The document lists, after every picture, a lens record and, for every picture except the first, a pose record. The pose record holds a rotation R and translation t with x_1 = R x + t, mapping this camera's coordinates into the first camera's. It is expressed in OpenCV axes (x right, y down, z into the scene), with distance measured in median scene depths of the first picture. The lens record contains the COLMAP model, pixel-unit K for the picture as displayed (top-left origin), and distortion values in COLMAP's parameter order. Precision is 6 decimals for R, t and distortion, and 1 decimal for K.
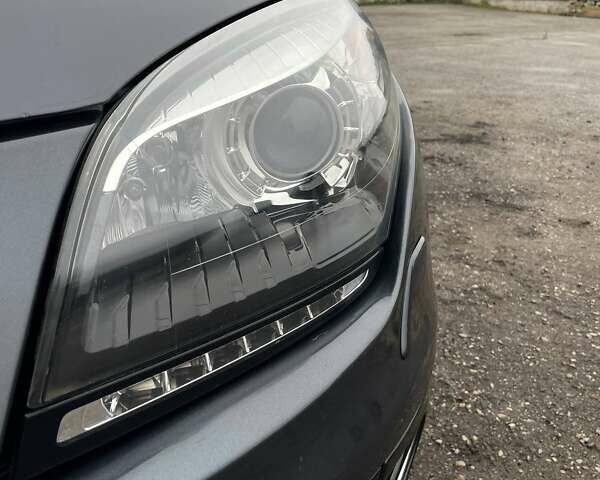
lens RADIAL K [[601.8, 0, 309.3], [0, 601.8, 234.2], [0, 0, 1]] dist [0.082458, -0.137041]
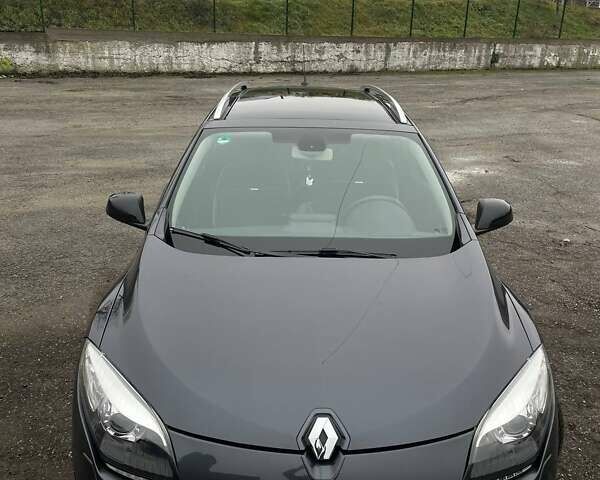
lens RADIAL K [[611.8, 0, 317.1], [0, 611.8, 240.6], [0, 0, 1]] dist [0.073134, -0.168969]
pose [[0.940552, 0.121279, -0.317260, -0.047718], [-0.133648, 0.990876, -0.017432, -0.468074], [0.312251, 0.058797, 0.948178, -1.374985]]
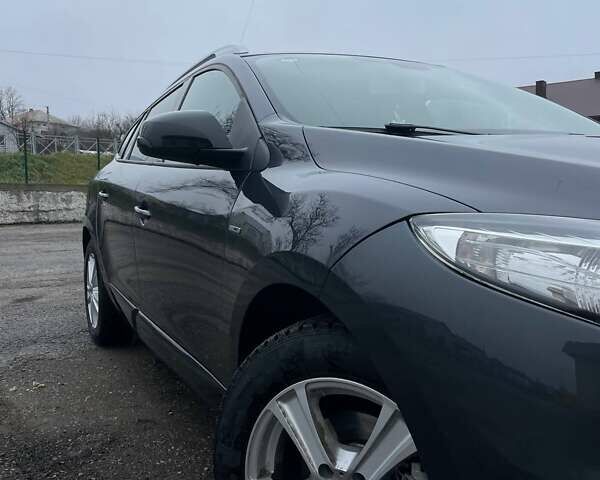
lens RADIAL K [[600.0, 0, 300.0], [0, 600.0, 240.0], [0, 0, 1]] dist [0.076060, -0.141920]
pose [[0.994371, -0.035182, 0.099946, -1.498627], [0.064704, 0.948586, -0.309834, 0.151832], [-0.083906, 0.314557, 0.945523, -0.489989]]
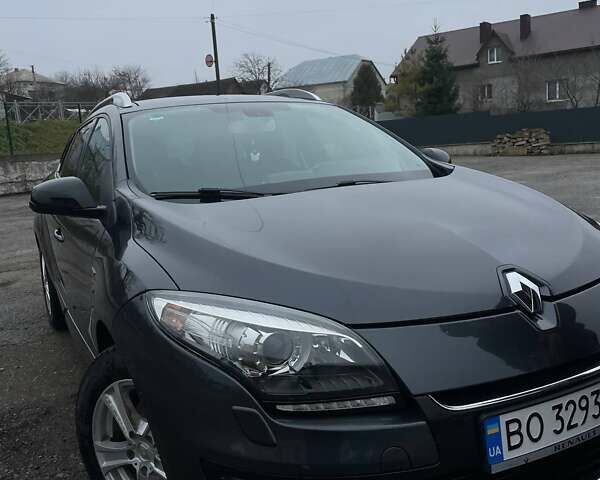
lens RADIAL K [[601.8, 0, 309.3], [0, 601.8, 234.2], [0, 0, 1]] dist [0.082458, -0.137041]
pose [[0.989681, -0.101471, 0.101166, -1.039230], [0.122343, 0.965947, -0.227987, 0.117721], [-0.074587, 0.238011, 0.968394, -1.130578]]
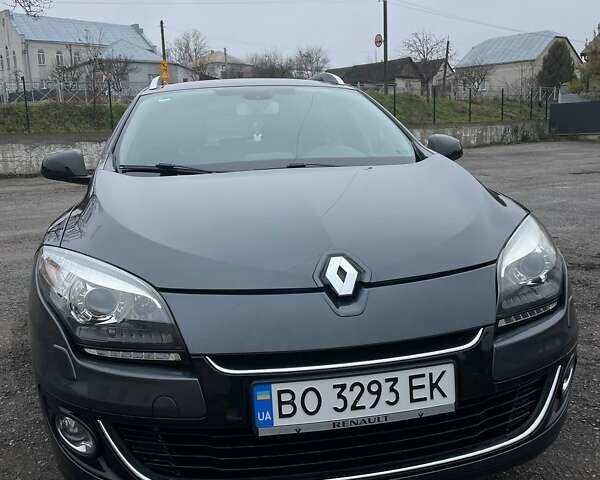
lens RADIAL K [[601.8, 0, 309.3], [0, 601.8, 234.2], [0, 0, 1]] dist [0.082458, -0.137041]
pose [[0.982415, -0.026481, -0.184824, -0.283282], [-0.013807, 0.976877, -0.213354, 0.194399], [0.186201, 0.212154, 0.959333, -1.199204]]
